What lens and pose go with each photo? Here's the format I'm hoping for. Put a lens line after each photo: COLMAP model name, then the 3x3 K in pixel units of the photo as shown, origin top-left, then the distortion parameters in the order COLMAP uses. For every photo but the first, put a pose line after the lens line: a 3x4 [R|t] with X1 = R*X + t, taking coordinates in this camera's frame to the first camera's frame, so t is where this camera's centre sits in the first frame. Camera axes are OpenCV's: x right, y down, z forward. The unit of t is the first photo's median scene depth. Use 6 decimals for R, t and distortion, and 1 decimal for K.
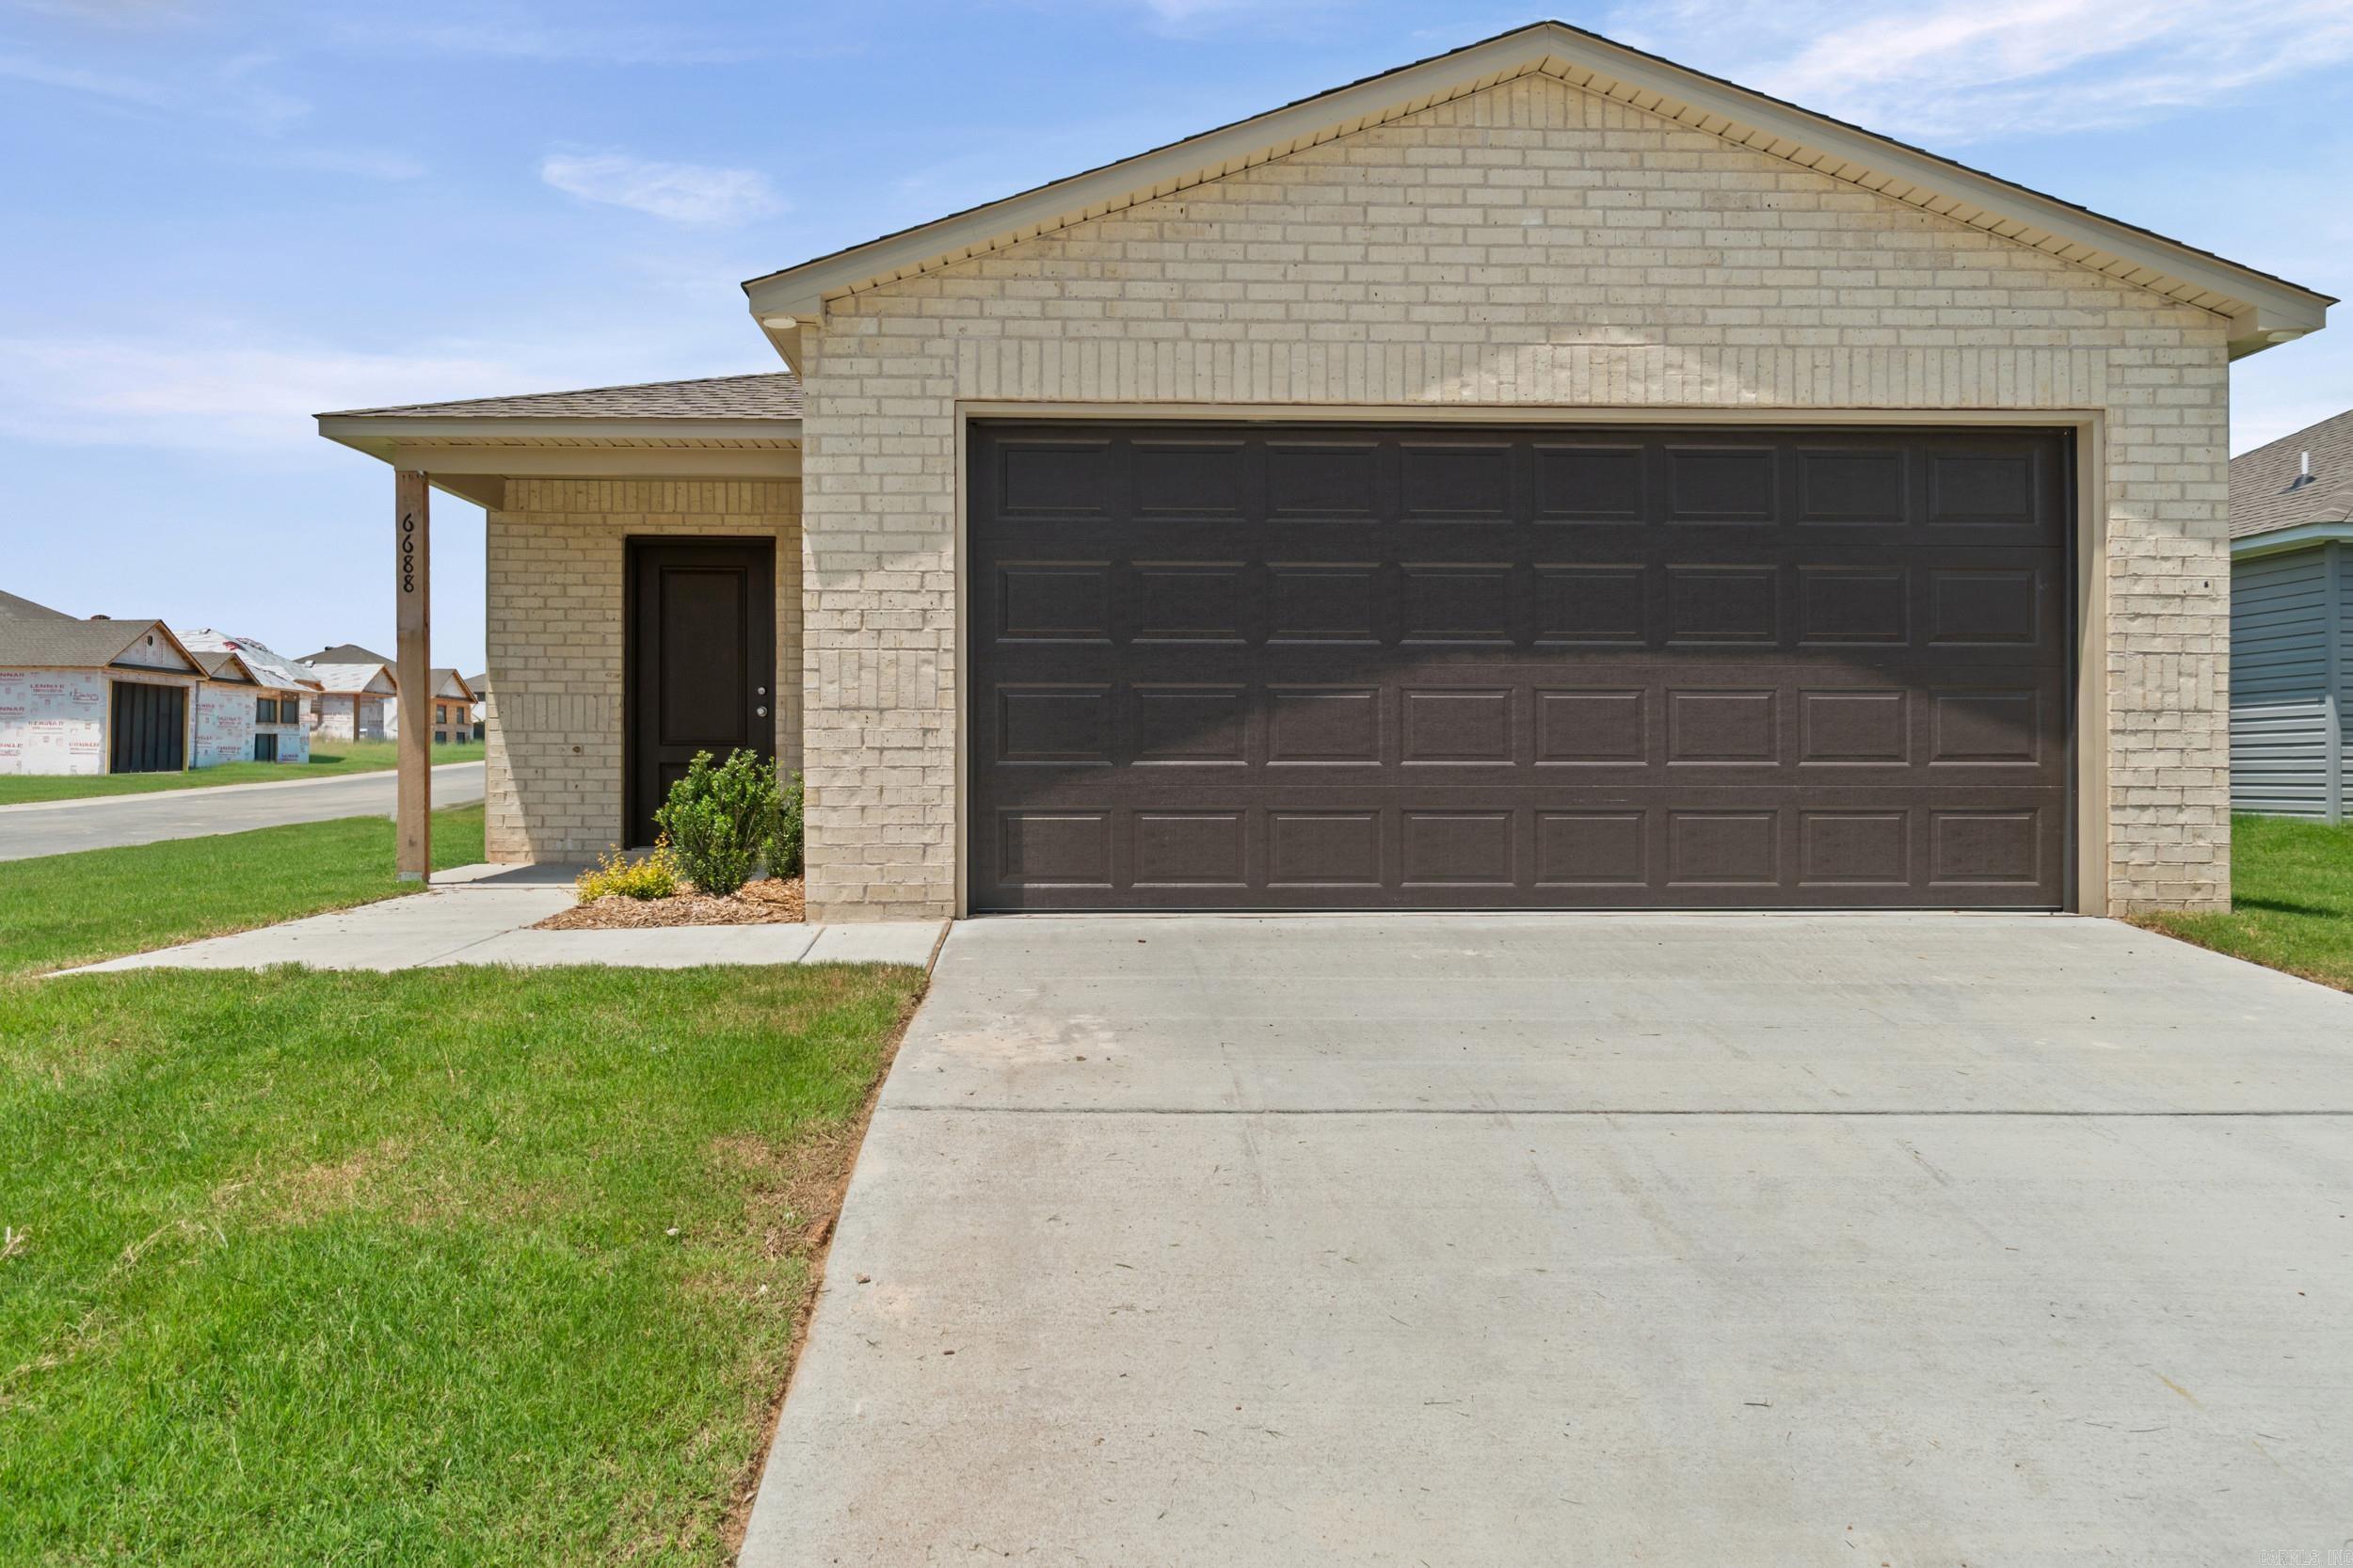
lens RADIAL K [[1791.5, 0, 1161.4], [0, 1791.5, 748.1], [0, 0, 1]] dist [-0.013710, 0.003392]
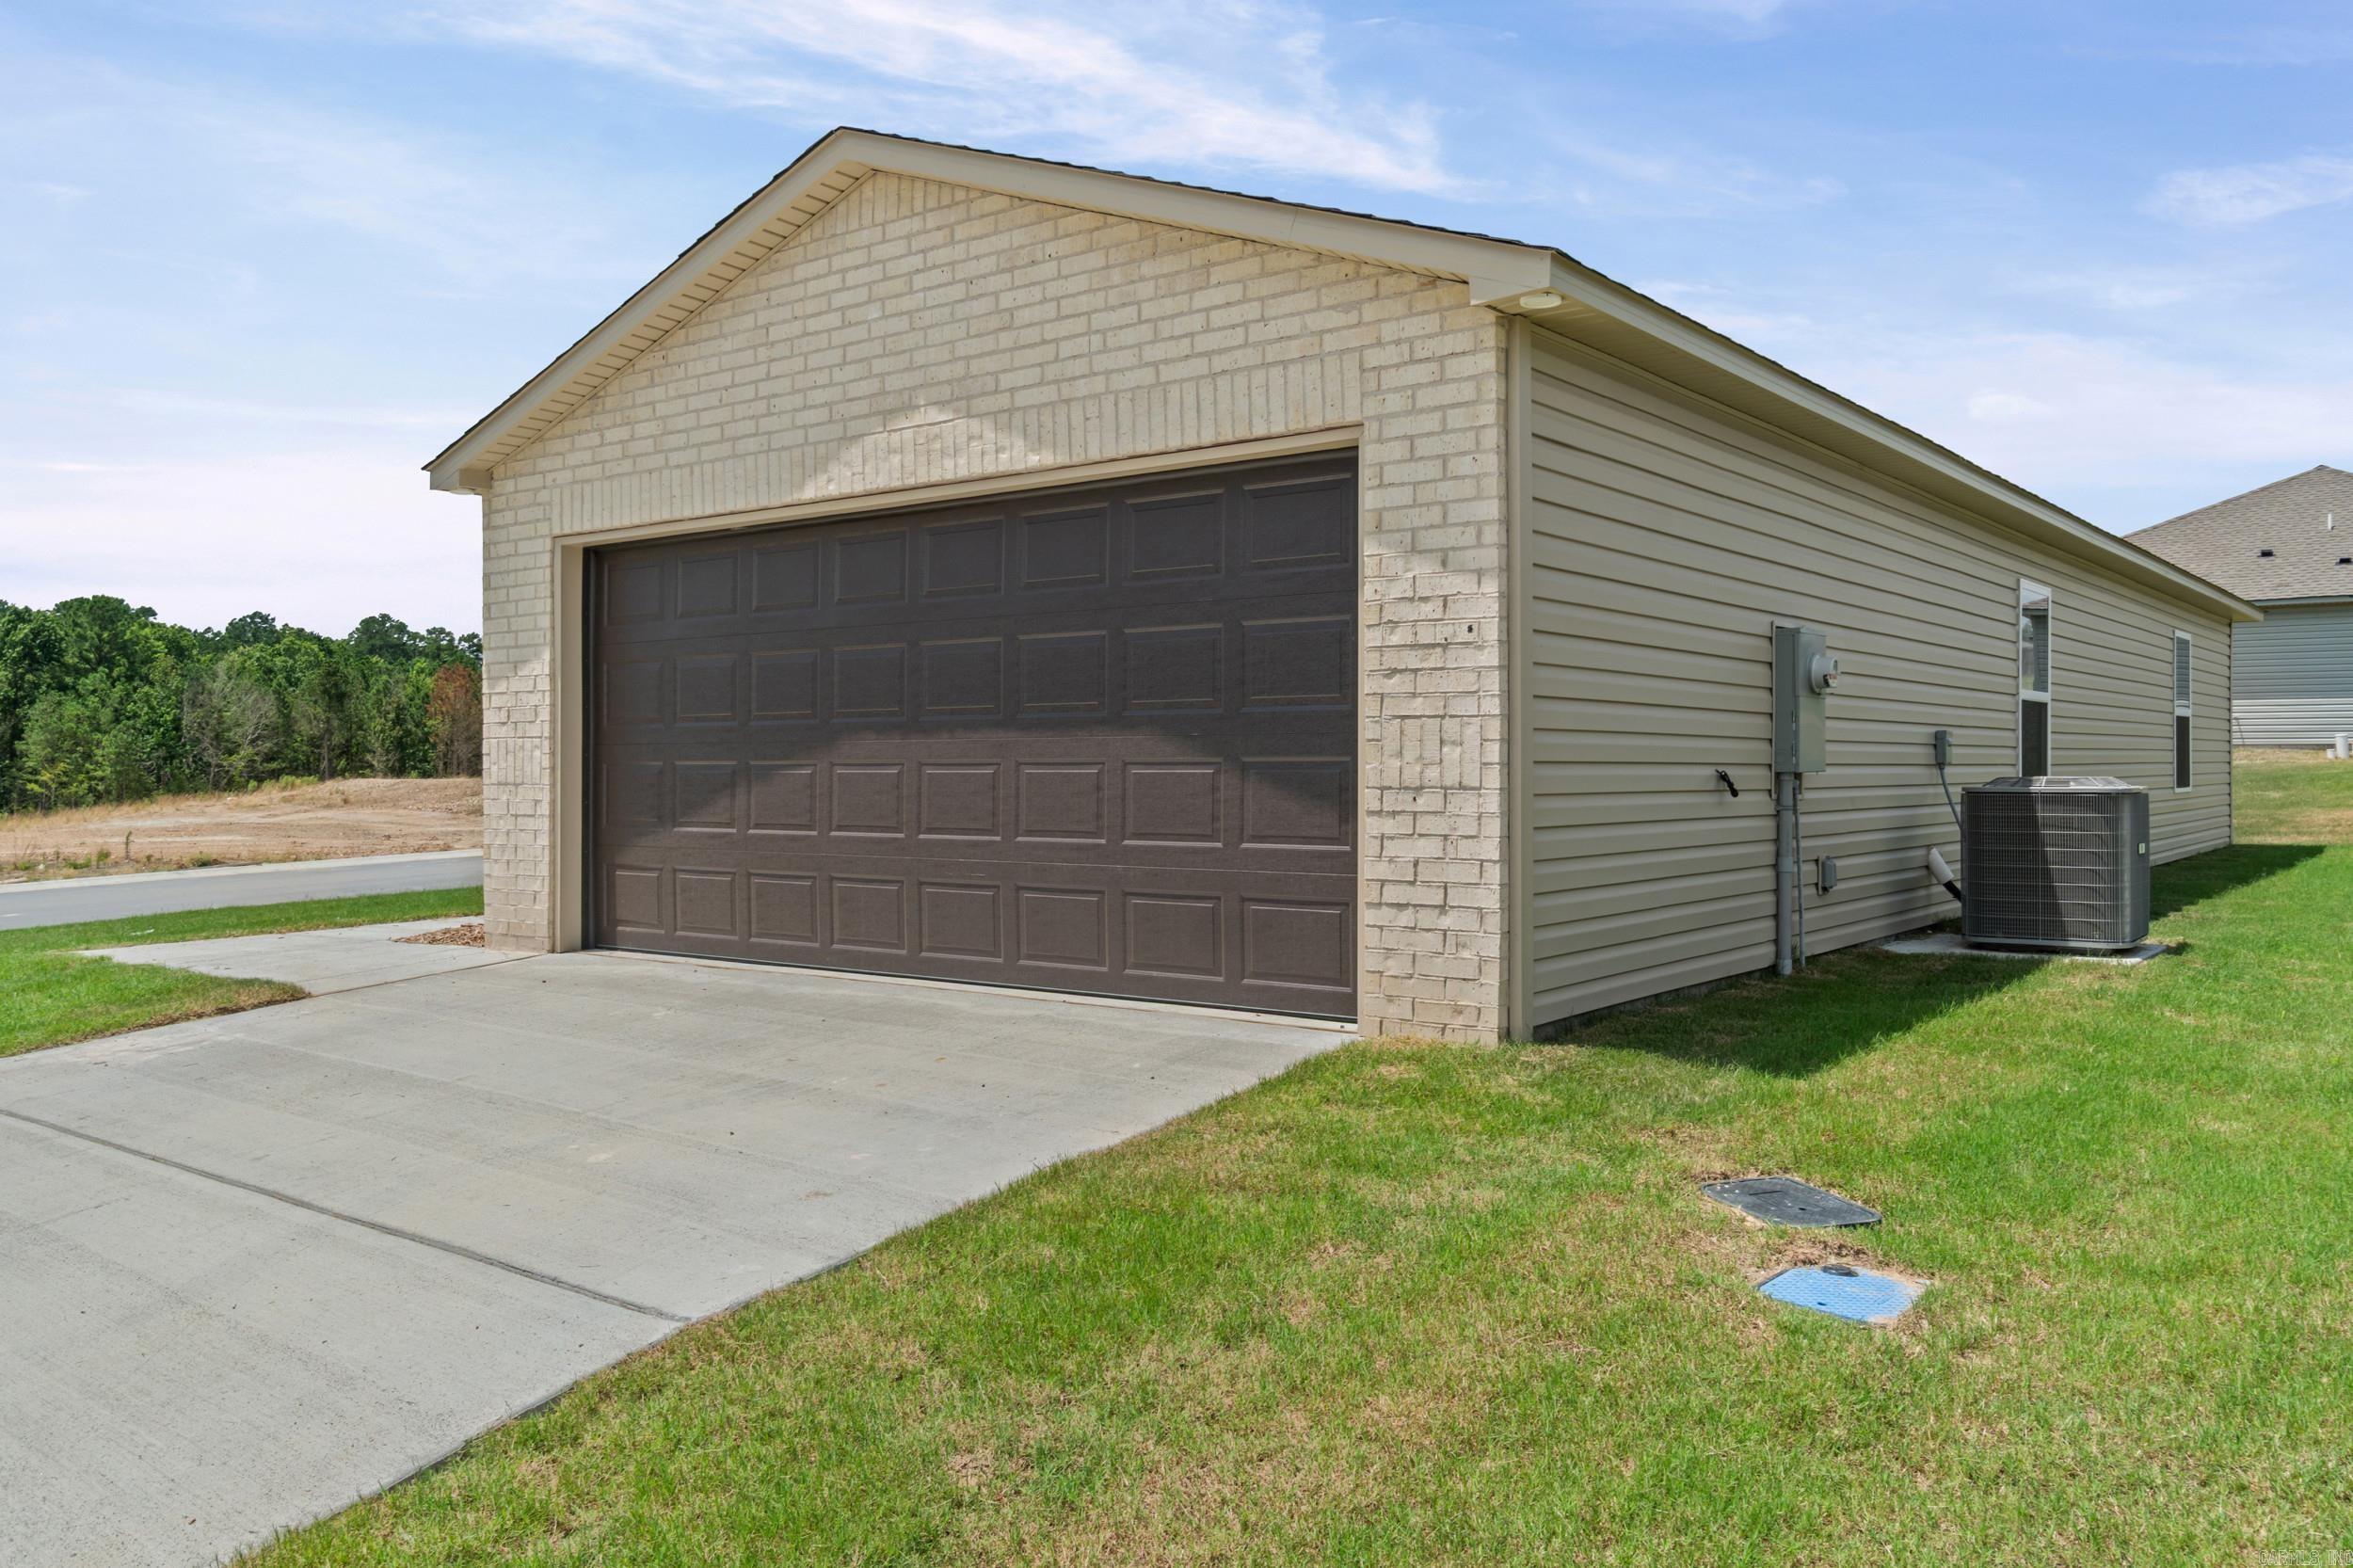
lens RADIAL K [[1791.5, 0, 1178.1], [0, 1791.5, 786.0], [0, 0, 1]] dist [-0.013710, 0.003392]
pose [[0.773888, 0.002790, -0.633316, 0.990086], [0.001744, 0.999977, 0.006536, -0.027312], [0.633320, -0.006163, 0.773866, 0.302368]]
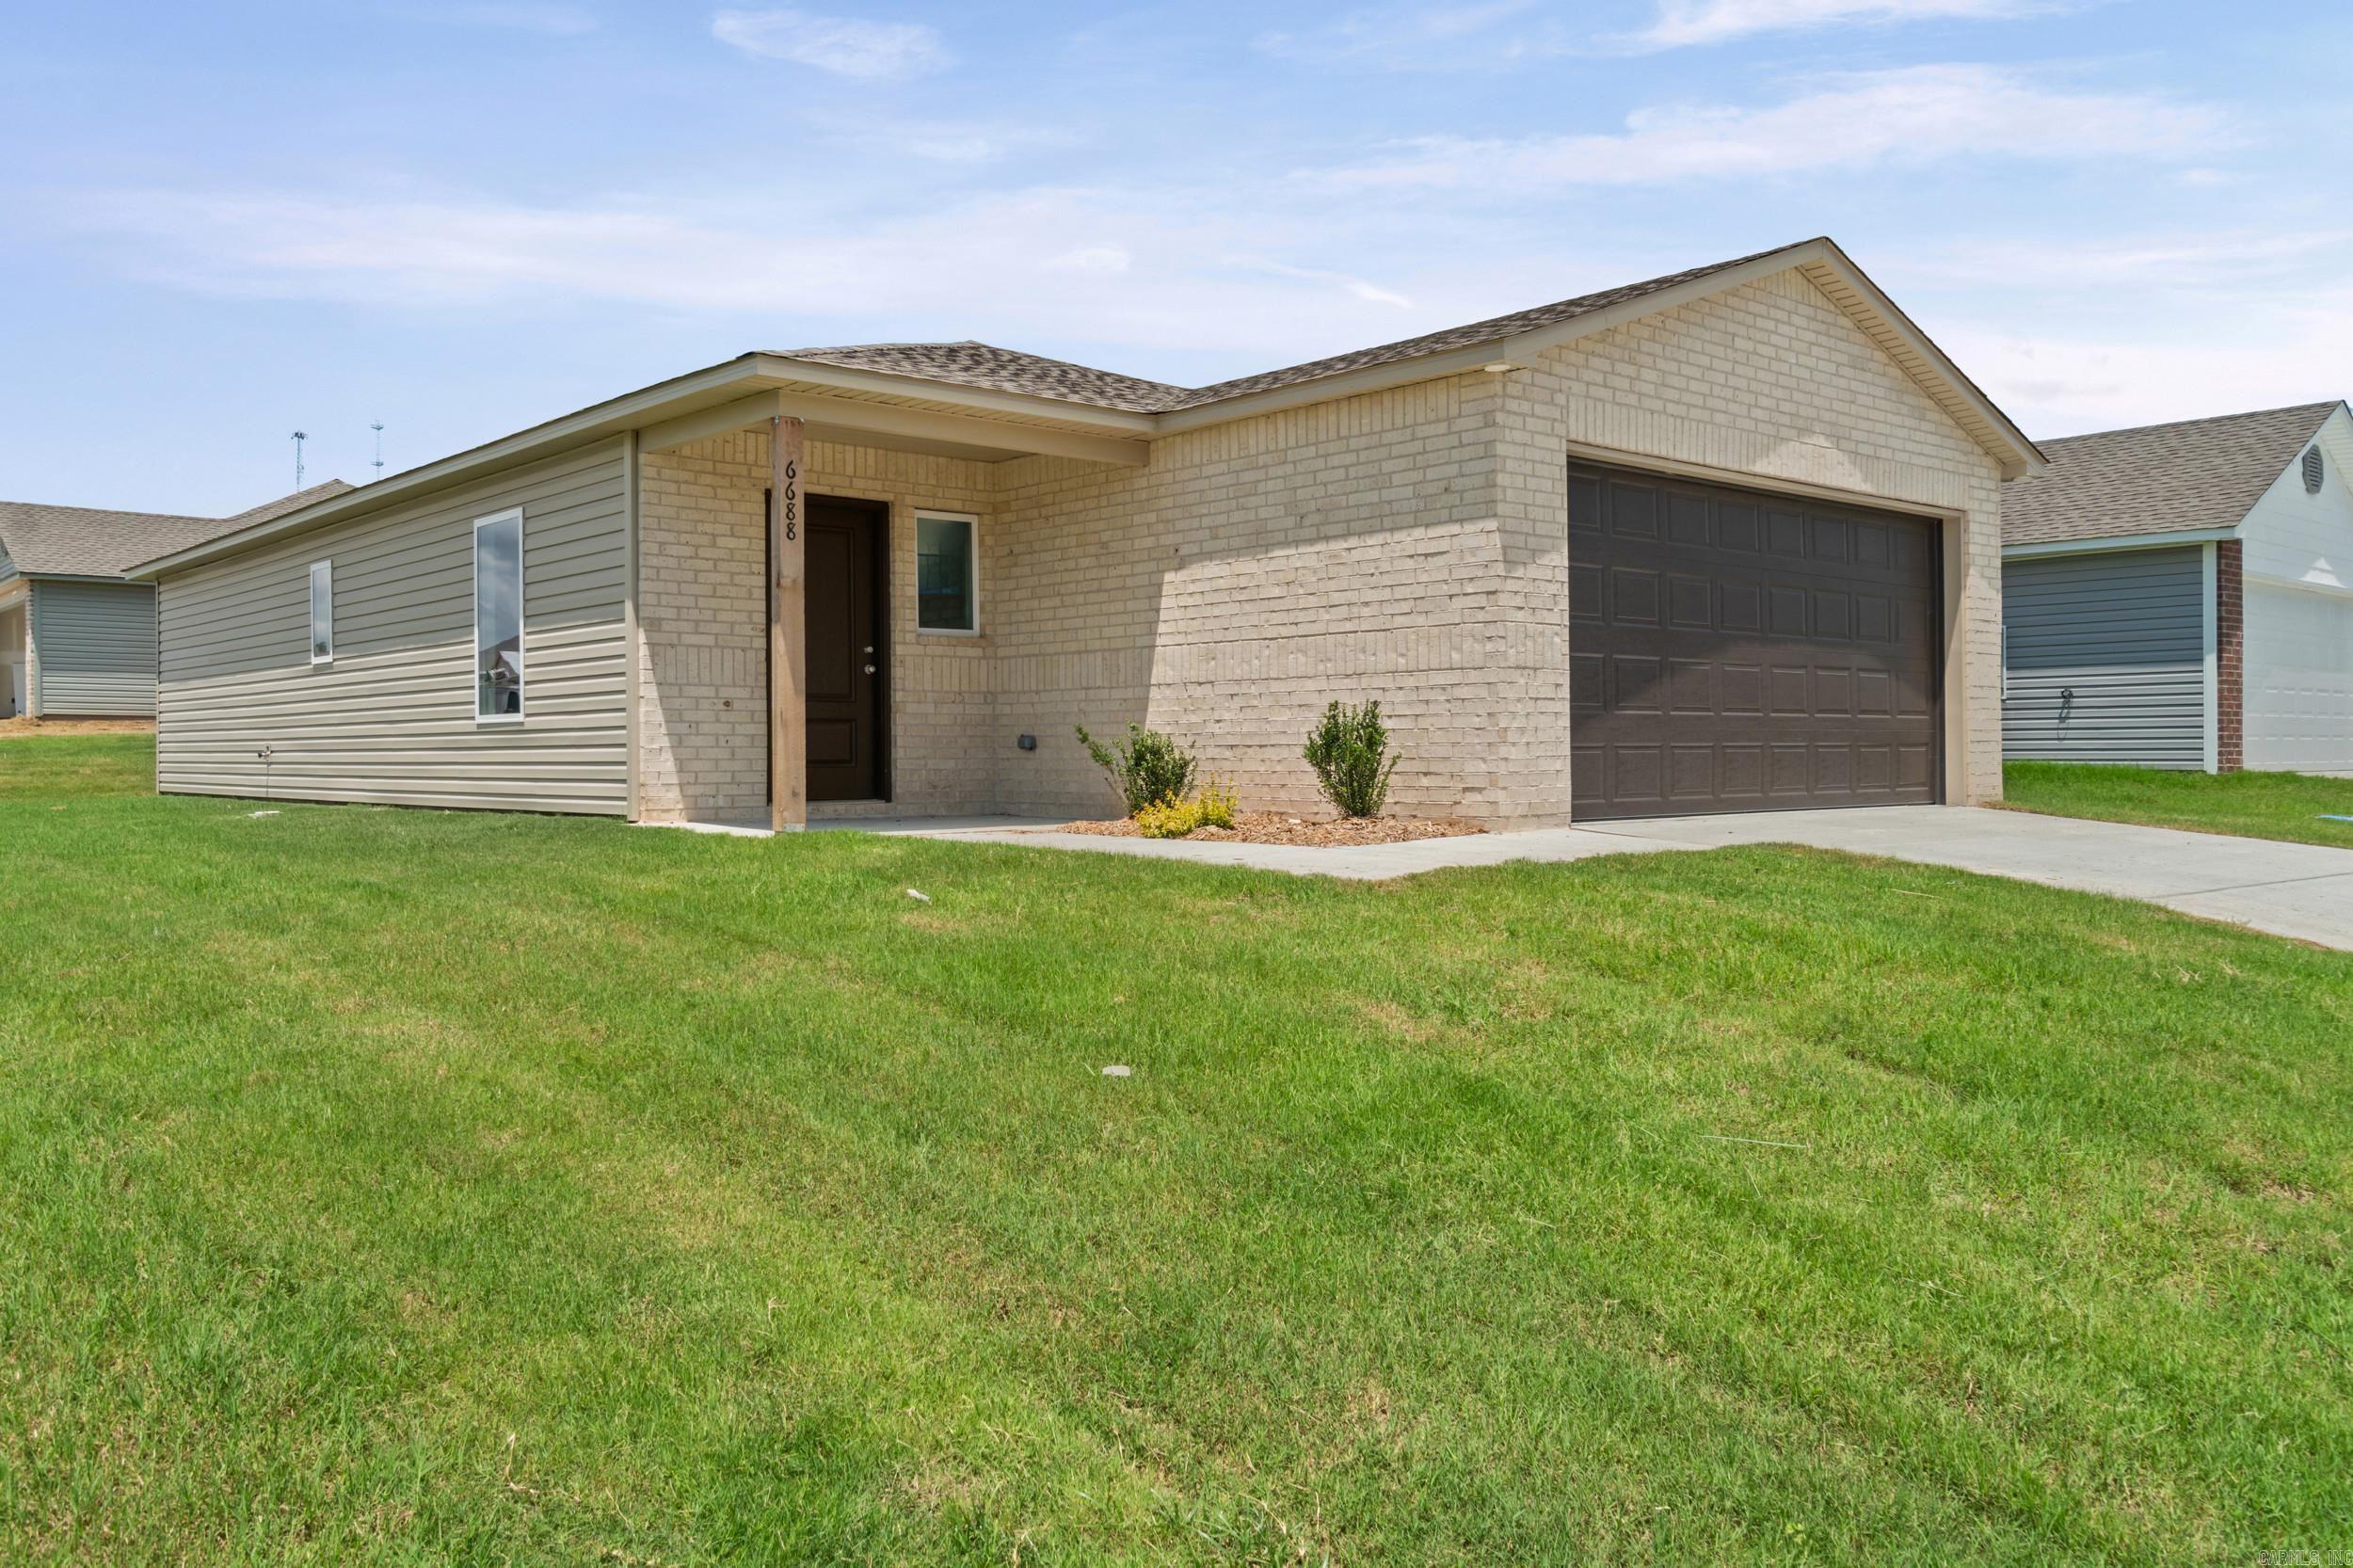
lens RADIAL K [[1791.5, 0, 1129.7], [0, 1791.5, 727.1], [0, 0, 1]] dist [-0.013710, 0.003392]
pose [[0.786522, 0.002757, 0.617556, -1.170891], [-0.001269, 0.999995, -0.002848, 0.024613], [-0.617561, 0.001456, 0.786522, 0.144357]]
